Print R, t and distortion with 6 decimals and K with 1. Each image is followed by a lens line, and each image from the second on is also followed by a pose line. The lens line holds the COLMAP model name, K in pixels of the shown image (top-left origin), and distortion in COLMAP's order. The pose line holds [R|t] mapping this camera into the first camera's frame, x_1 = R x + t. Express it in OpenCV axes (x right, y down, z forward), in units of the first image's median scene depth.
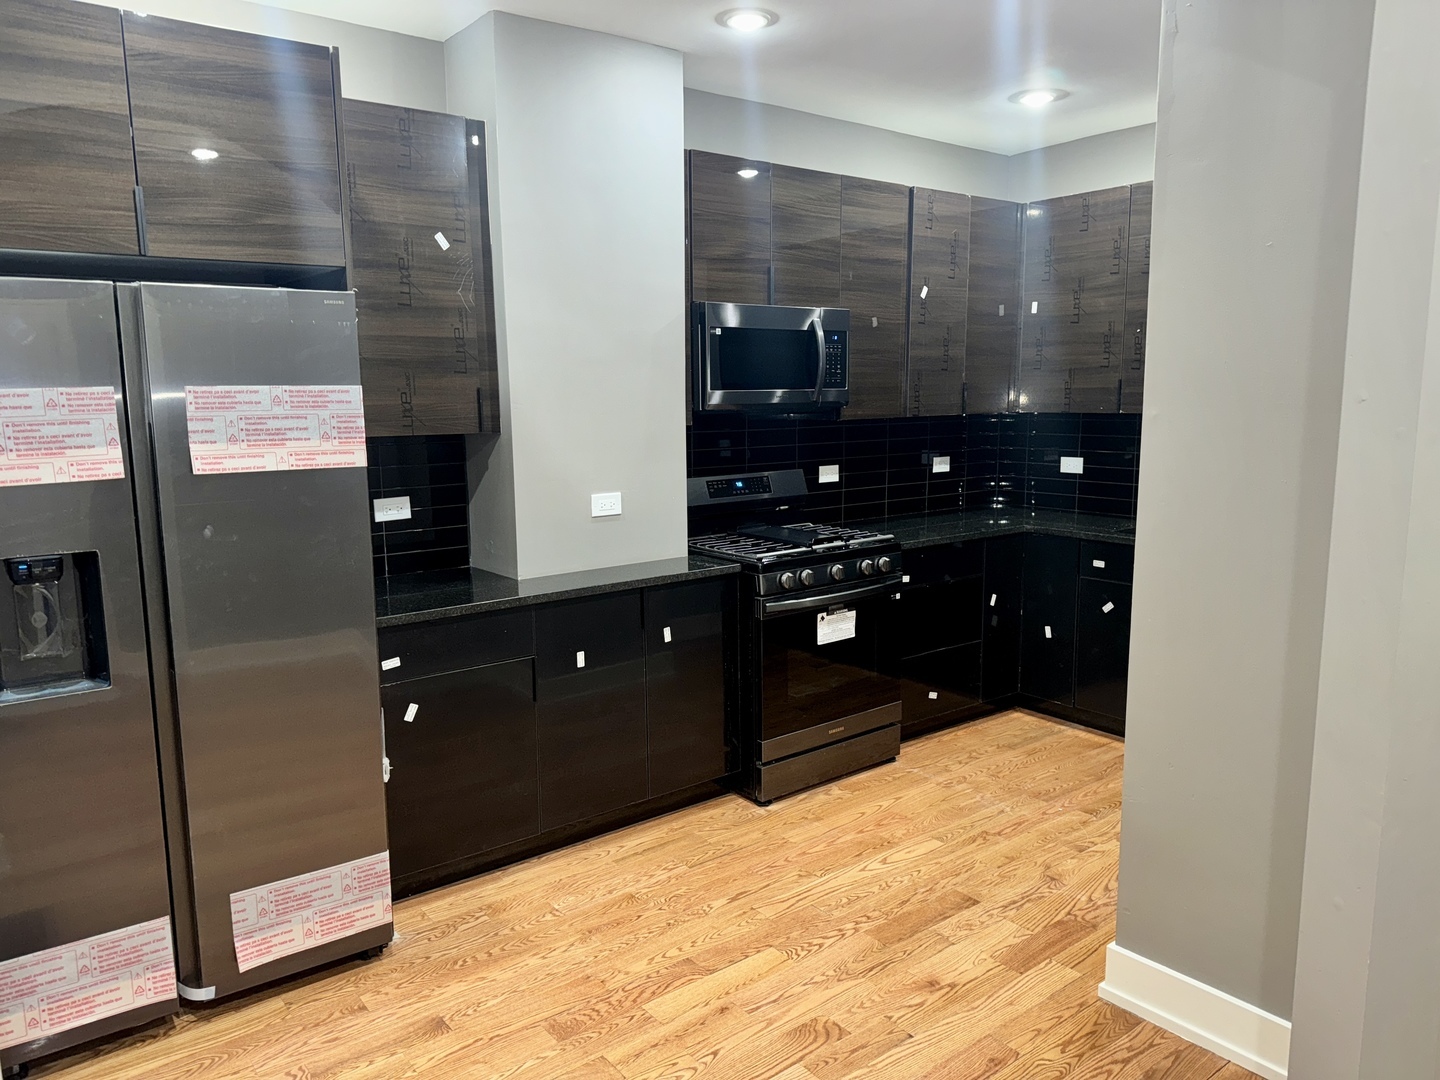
lens RADIAL K [[1023.5, 0, 716.0], [0, 1023.5, 541.0], [0, 0, 1]] dist [0.036948, -0.006292]
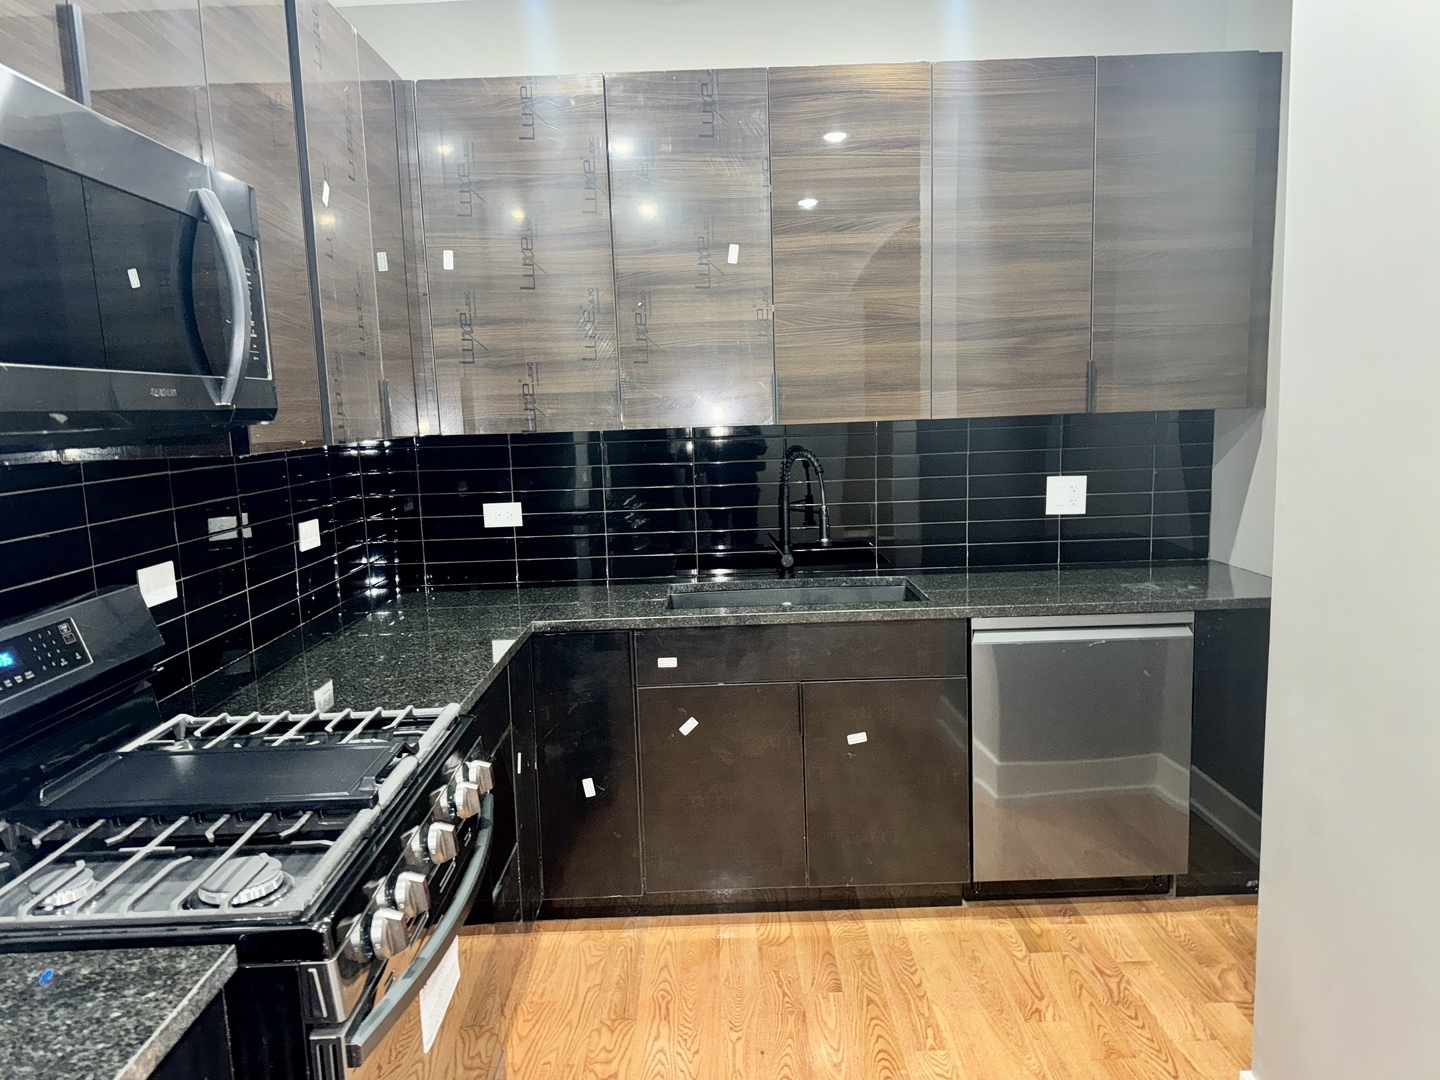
lens RADIAL K [[1023.5, 0, 722.6], [0, 1023.5, 538.8], [0, 0, 1]] dist [0.036948, -0.006292]
pose [[0.611861, -0.117234, 0.782229, -0.085132], [0.155317, 0.987509, 0.026511, -0.060495], [-0.775566, 0.105273, 0.622427, 0.546265]]
